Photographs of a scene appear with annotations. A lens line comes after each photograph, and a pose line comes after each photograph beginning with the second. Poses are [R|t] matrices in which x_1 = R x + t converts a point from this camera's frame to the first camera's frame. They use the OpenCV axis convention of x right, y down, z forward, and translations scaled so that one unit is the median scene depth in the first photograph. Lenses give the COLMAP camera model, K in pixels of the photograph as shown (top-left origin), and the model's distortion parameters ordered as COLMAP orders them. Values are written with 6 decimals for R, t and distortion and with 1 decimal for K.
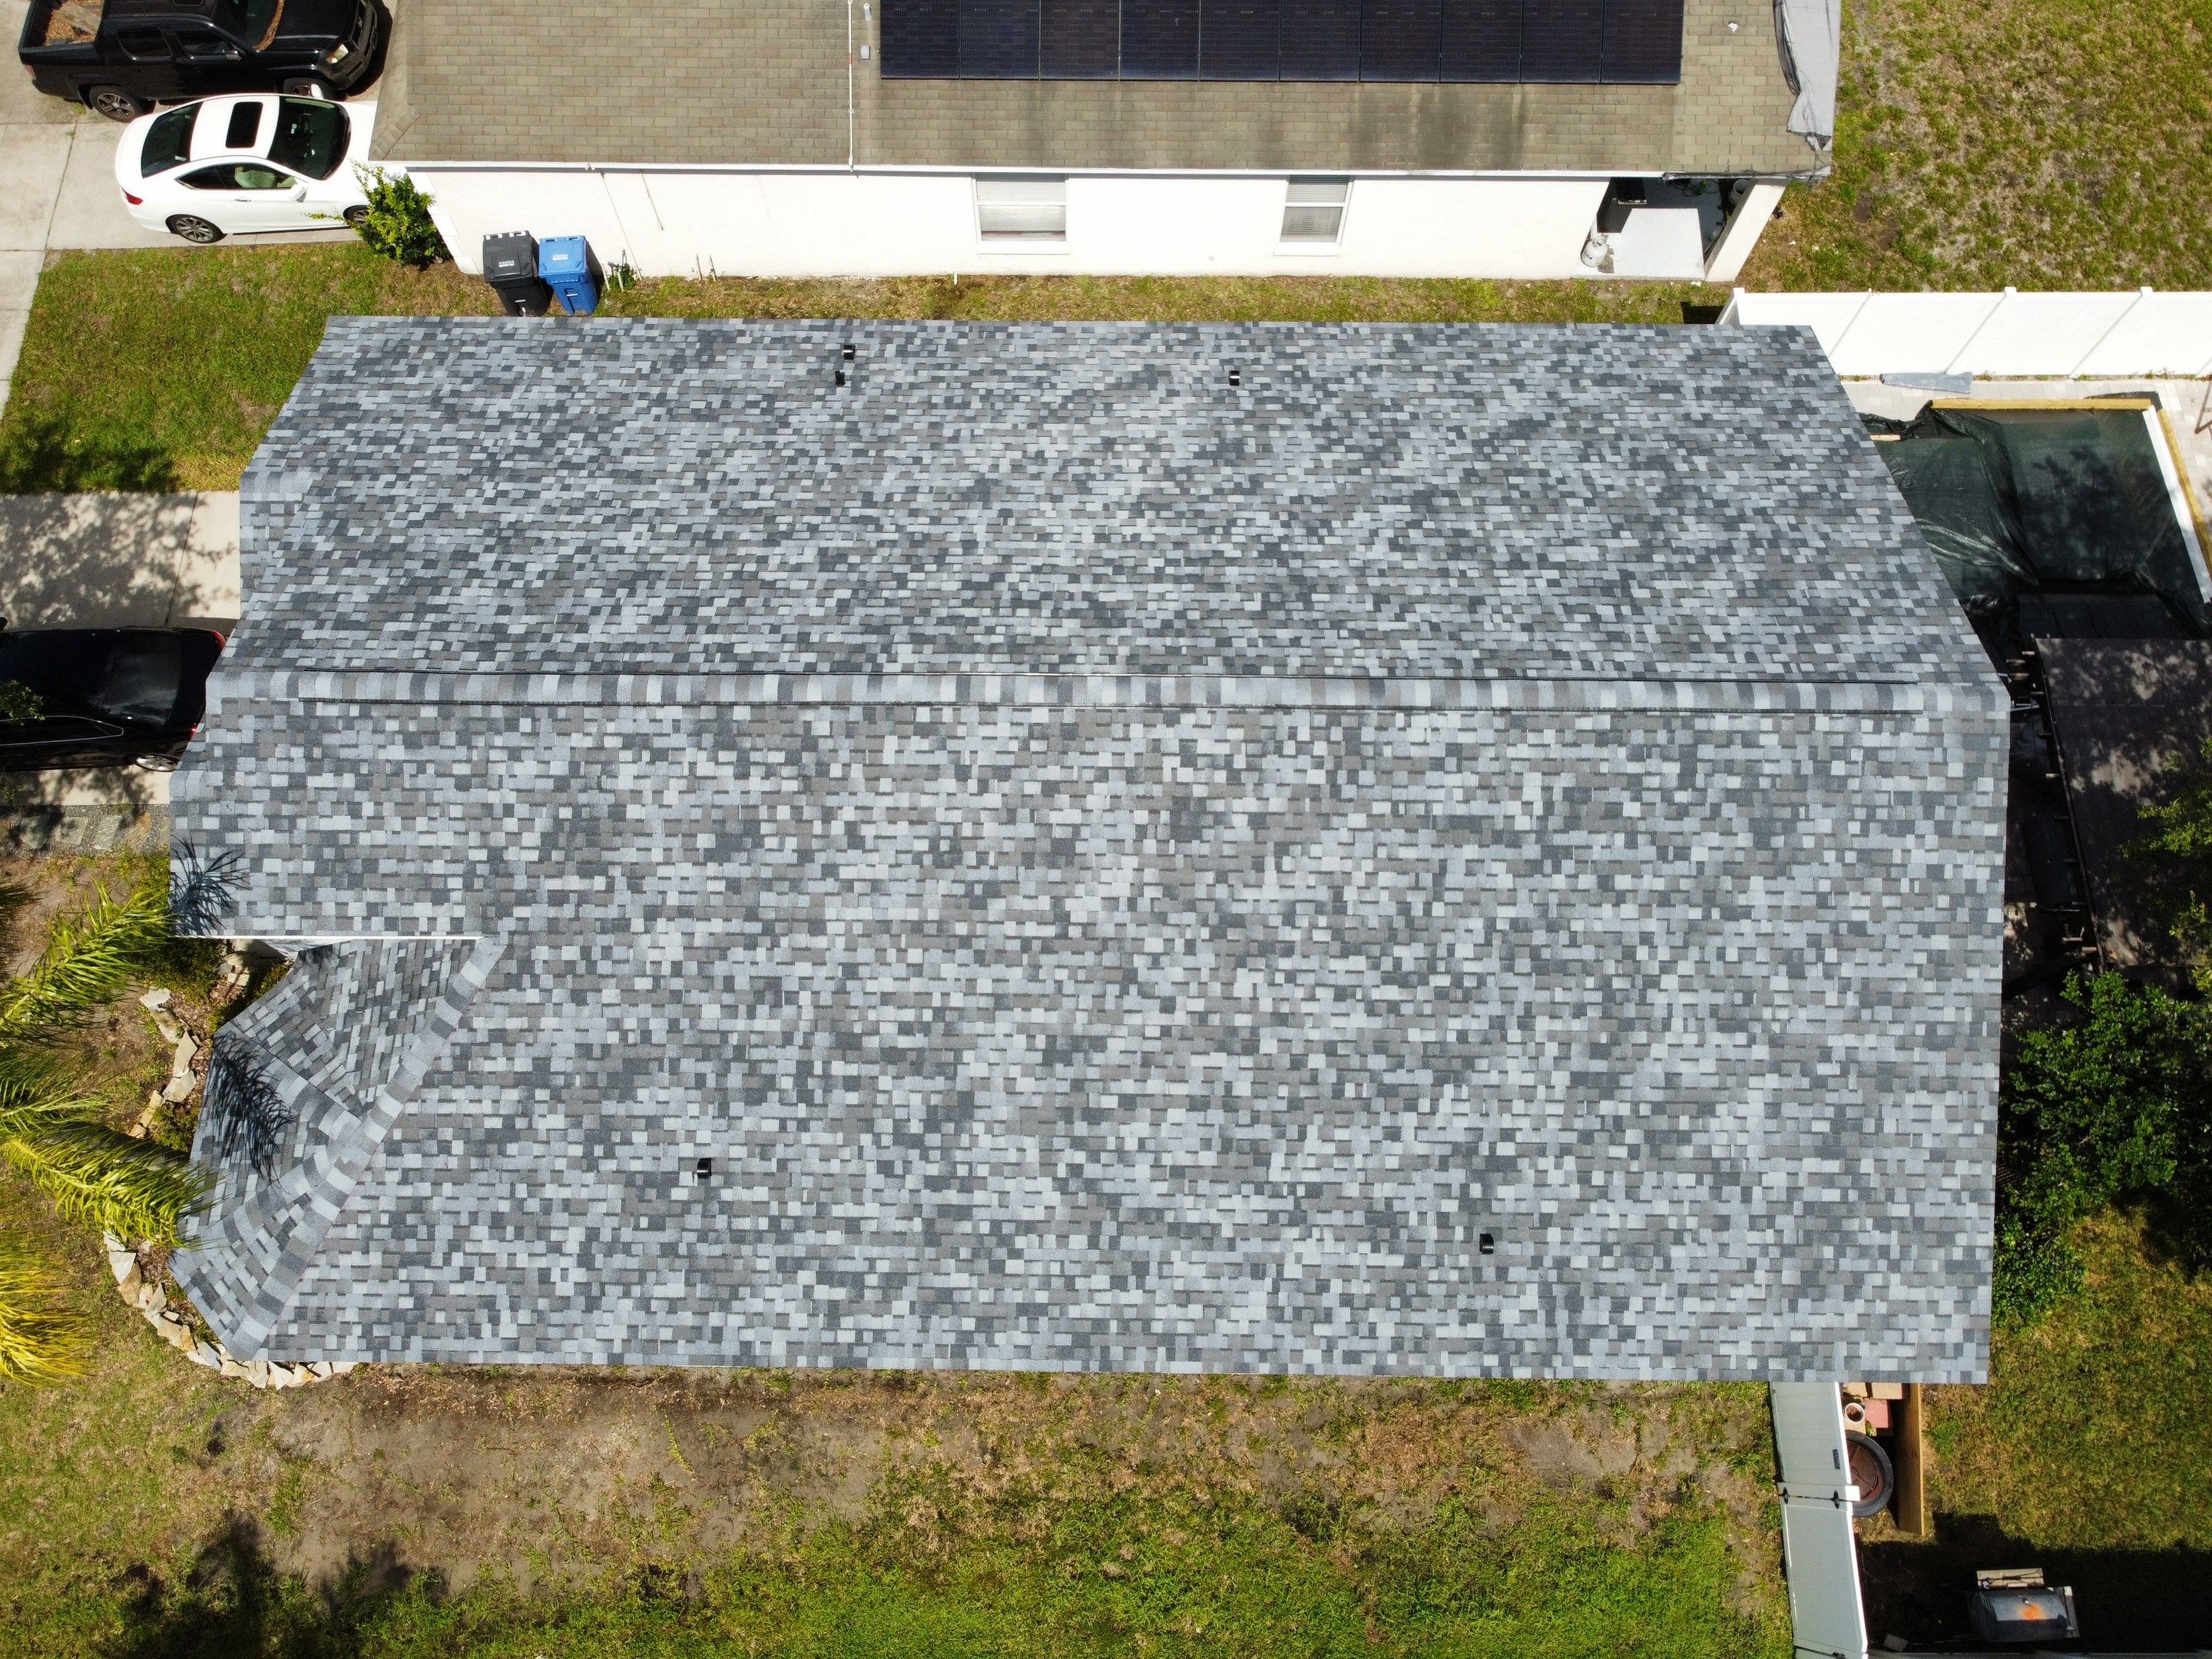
lens RADIAL K [[1702.7, 0, 1068.2], [0, 1702.7, 797.3], [0, 0, 1]] dist [0.038498, -0.110218]
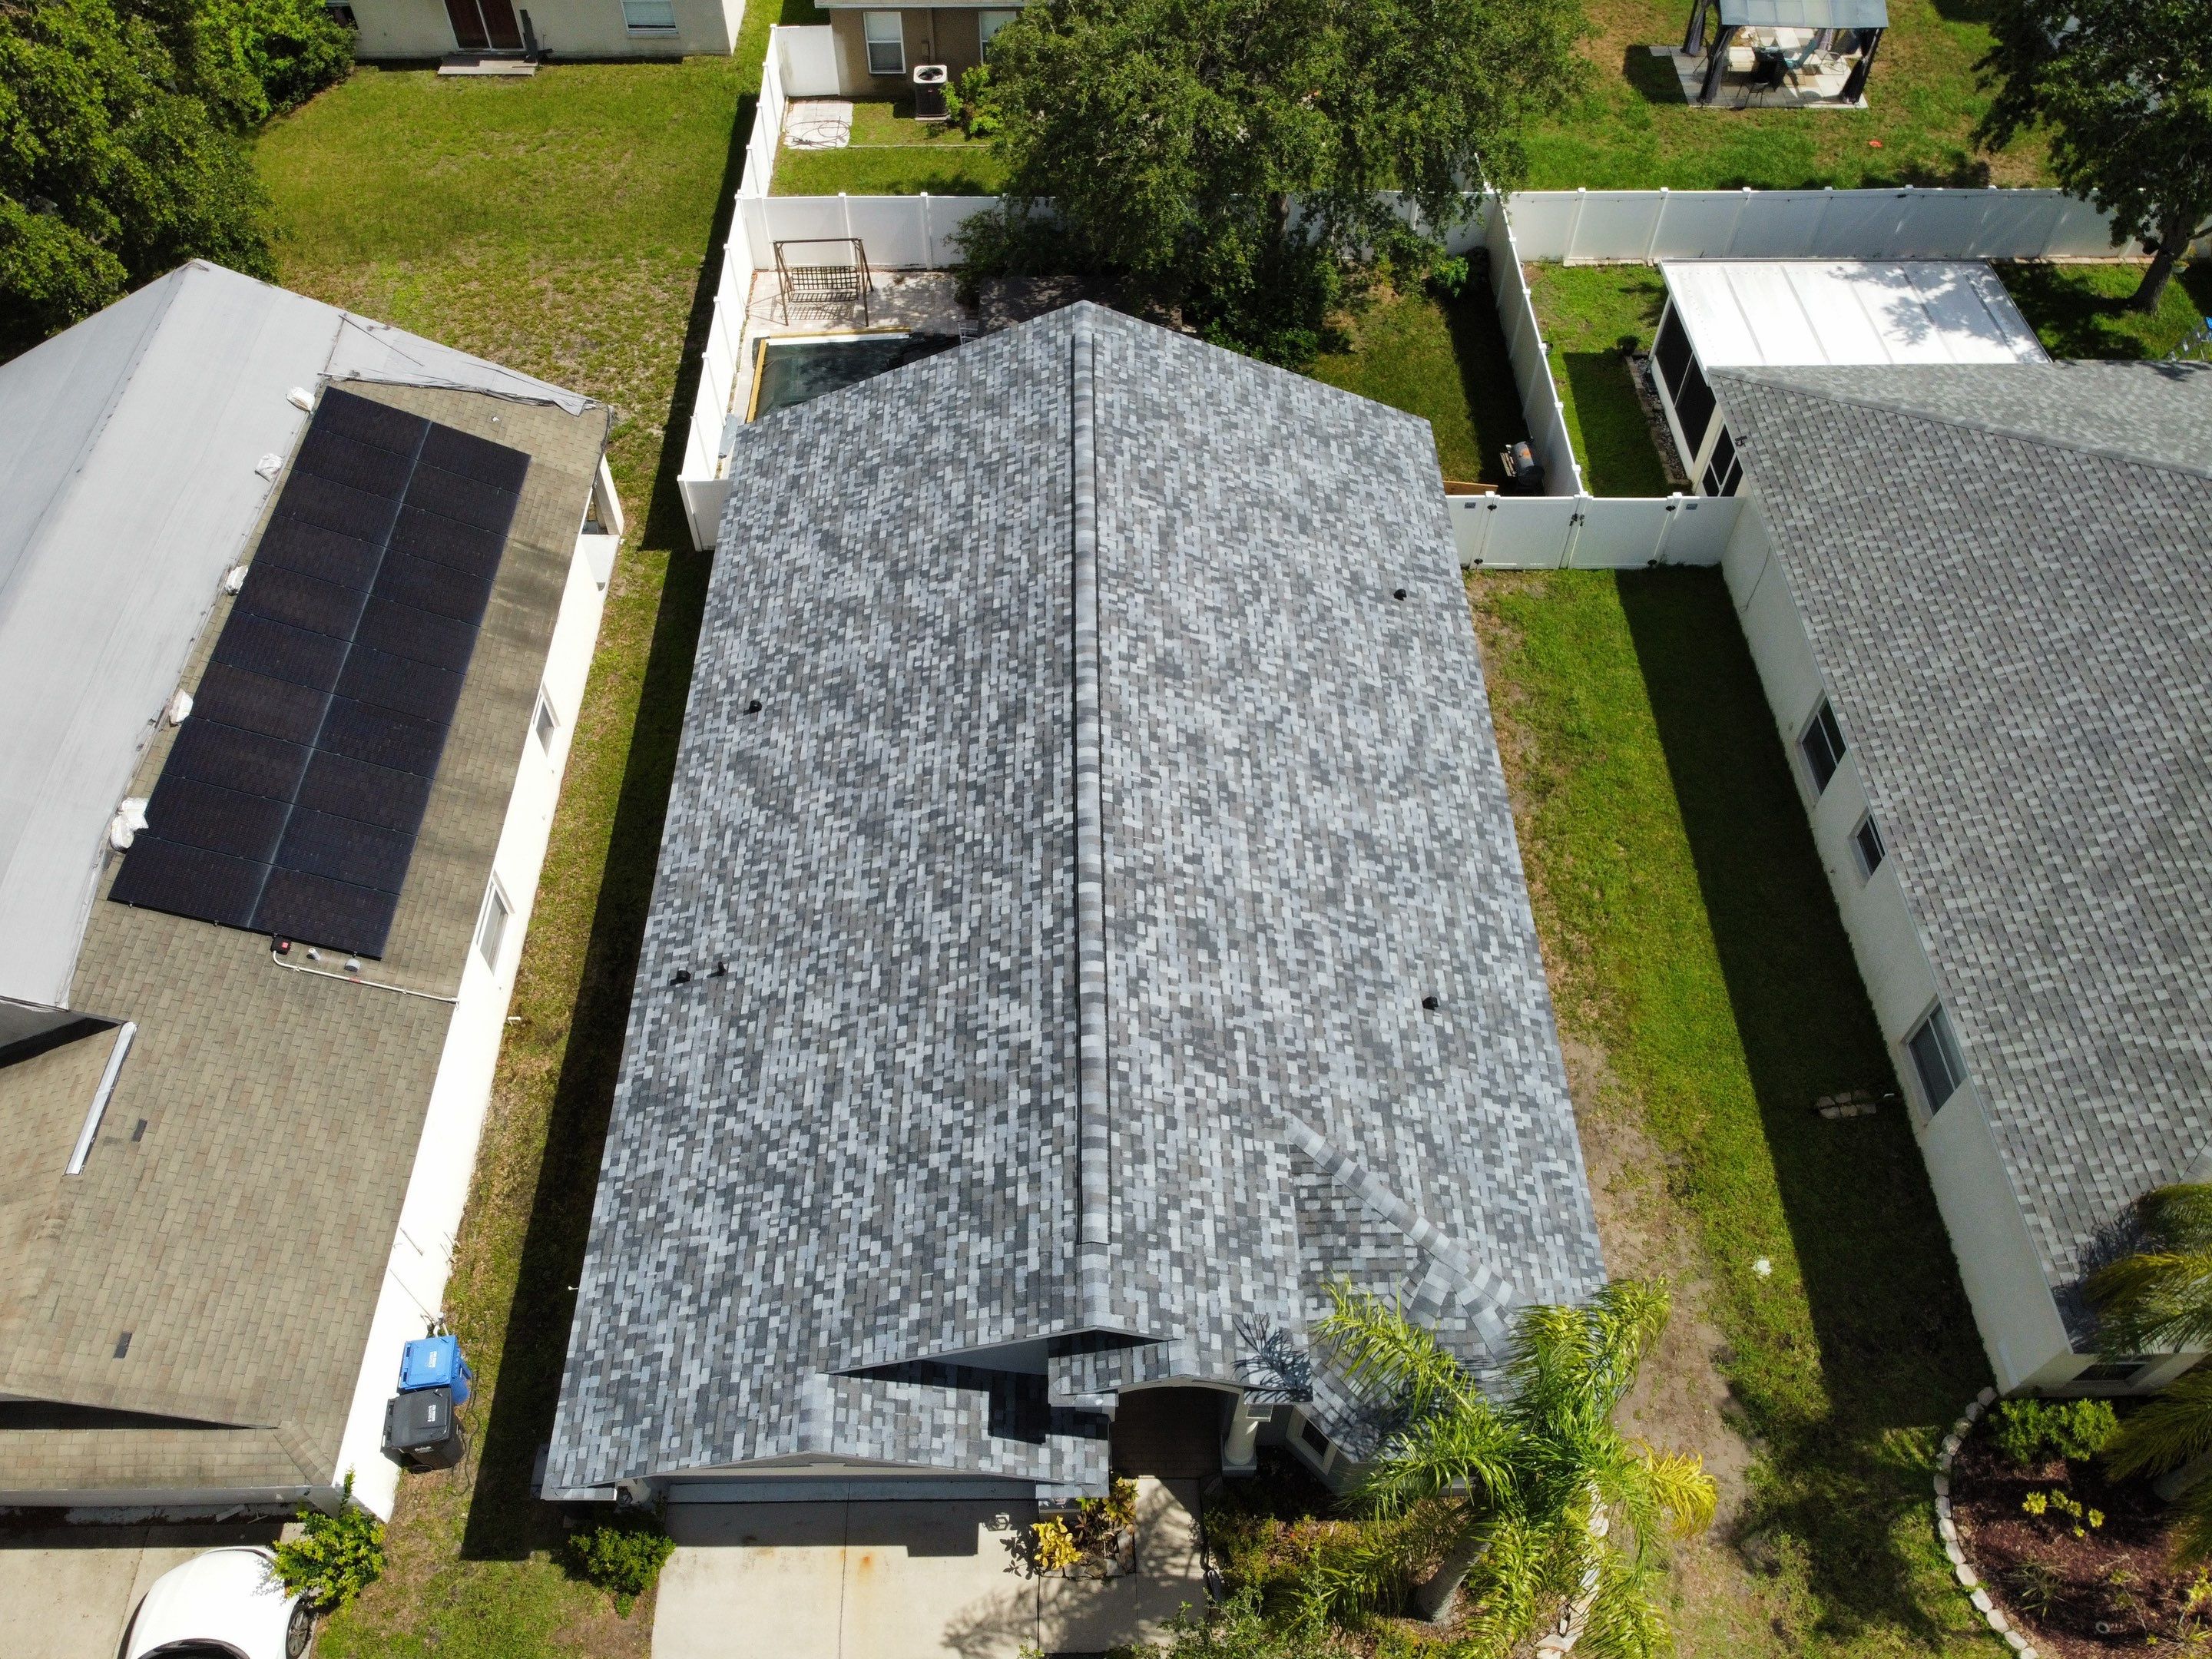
lens RADIAL K [[1705.4, 0, 1070.7], [0, 1705.4, 784.2], [0, 0, 1]] dist [0.027161, -0.102738]
pose [[-0.017765, -0.772499, 0.634768, -0.904979], [0.937009, 0.208648, 0.280144, -0.442208], [-0.348853, 0.599760, 0.720132, 0.047257]]
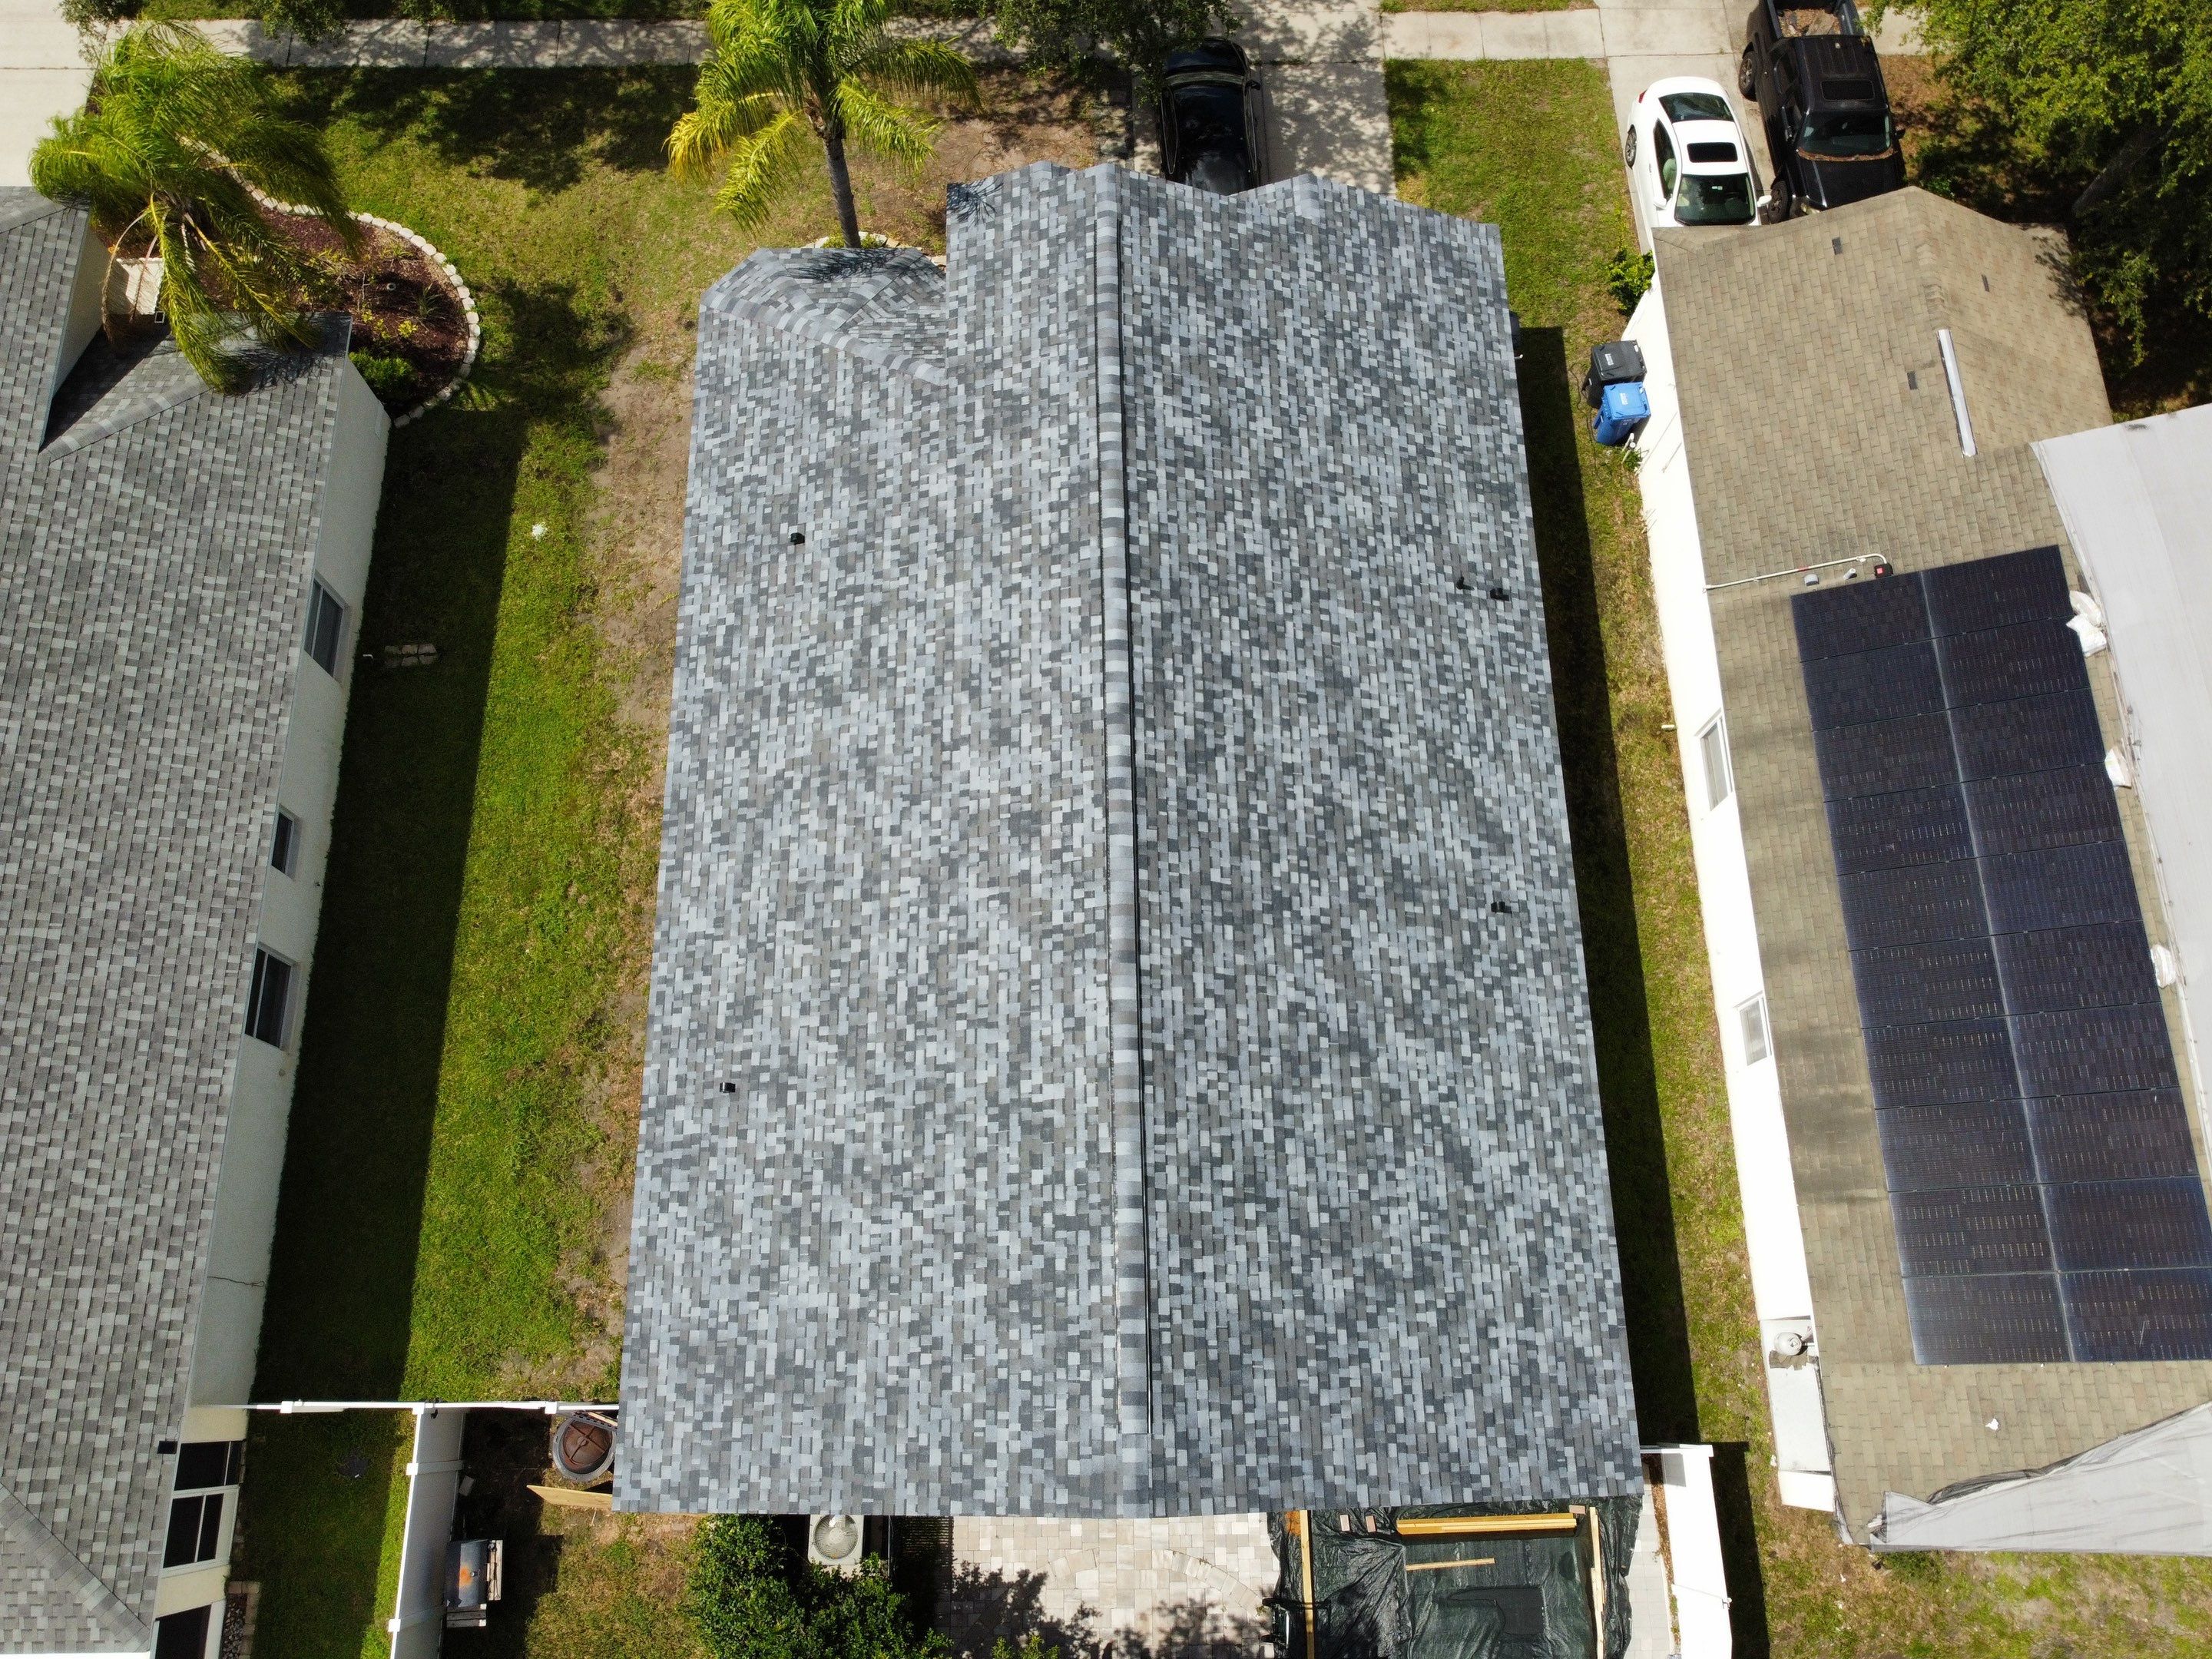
lens RADIAL K [[1705.4, 0, 1070.7], [0, 1705.4, 784.2], [0, 0, 1]] dist [0.027161, -0.102738]
pose [[0.026164, 0.942723, -0.332549, 0.458007], [-0.932844, 0.142602, 0.330858, -0.436172], [0.359330, 0.301560, 0.883144, -0.117742]]
